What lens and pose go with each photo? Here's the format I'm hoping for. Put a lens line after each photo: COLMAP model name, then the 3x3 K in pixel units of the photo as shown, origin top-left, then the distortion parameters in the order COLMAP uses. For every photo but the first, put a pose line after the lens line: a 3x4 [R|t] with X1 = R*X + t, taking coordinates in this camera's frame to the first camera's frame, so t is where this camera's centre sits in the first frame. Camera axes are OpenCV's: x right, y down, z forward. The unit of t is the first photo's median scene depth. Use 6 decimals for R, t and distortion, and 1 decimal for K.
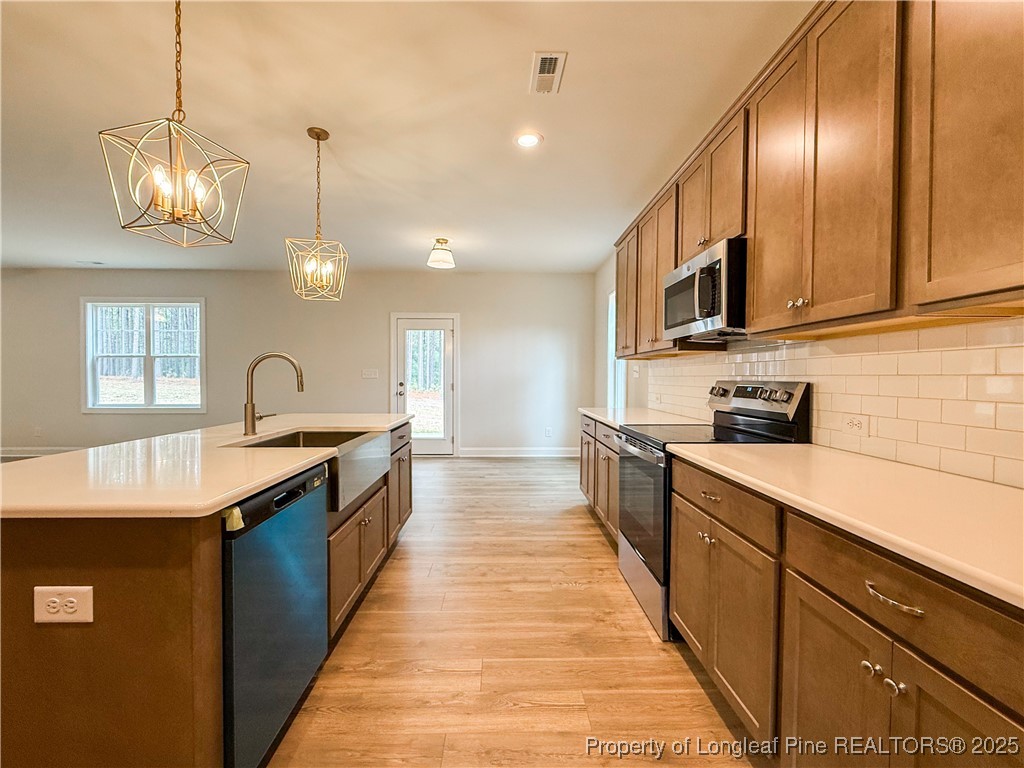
lens RADIAL K [[442.8, 0, 512.0], [0, 442.8, 384.0], [0, 0, 1]] dist [0.000697, 0.000216]
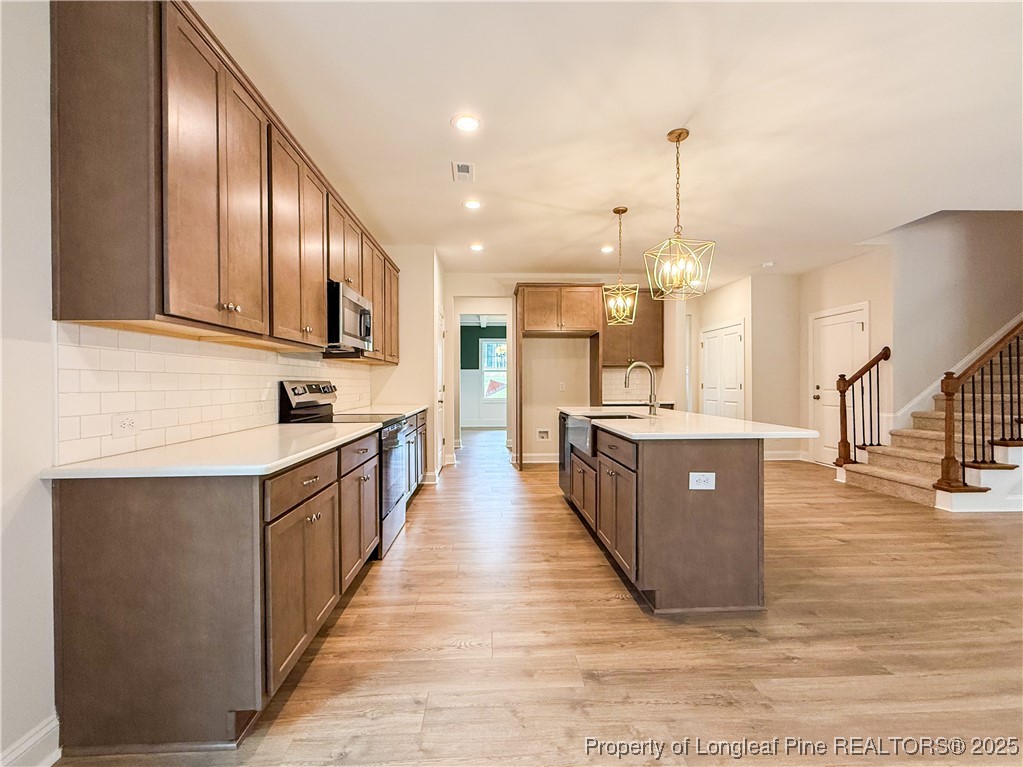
lens RADIAL K [[460.1, 0, 514.4], [0, 460.1, 385.0], [0, 0, 1]] dist [0.000584, 0.000617]
pose [[-0.999416, -0.002438, -0.034088, -0.034157], [-0.003350, 0.999637, 0.026732, -0.027423], [0.034010, 0.026830, -0.999061, 2.122986]]
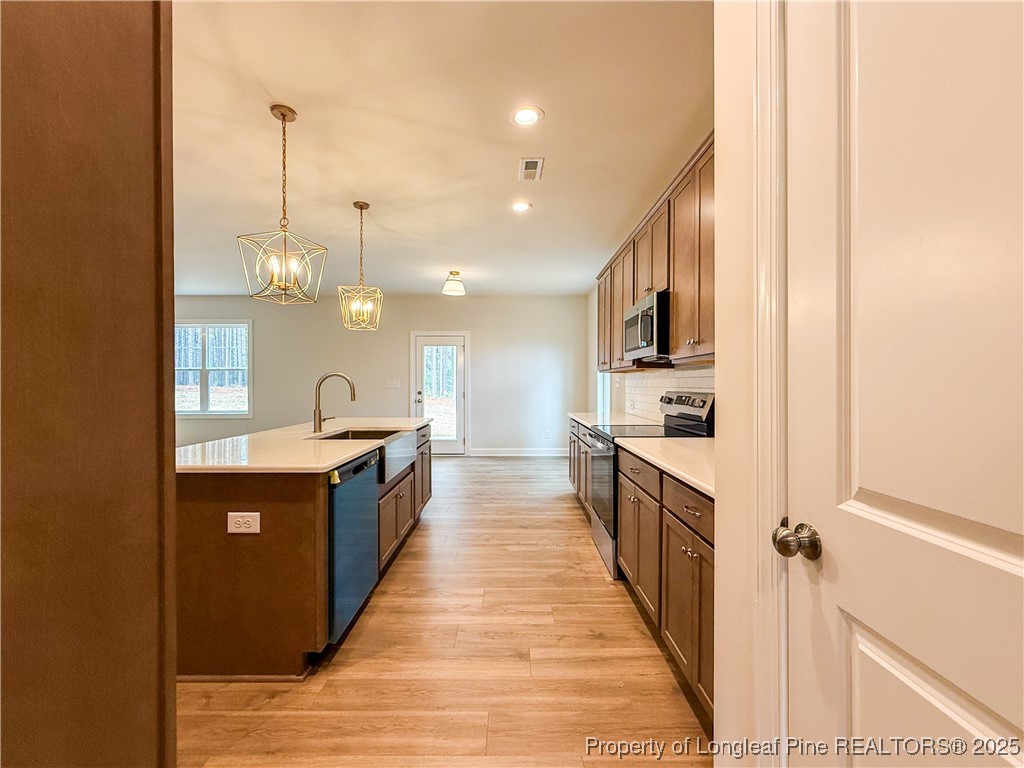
lens RADIAL K [[442.8, 0, 512.0], [0, 442.8, 384.0], [0, 0, 1]] dist [0.000697, 0.000216]
pose [[0.999634, -0.004055, -0.026740, 0.046146], [0.003683, 0.999896, -0.013943, -0.012249], [0.026794, 0.013840, 0.999545, -0.313535]]
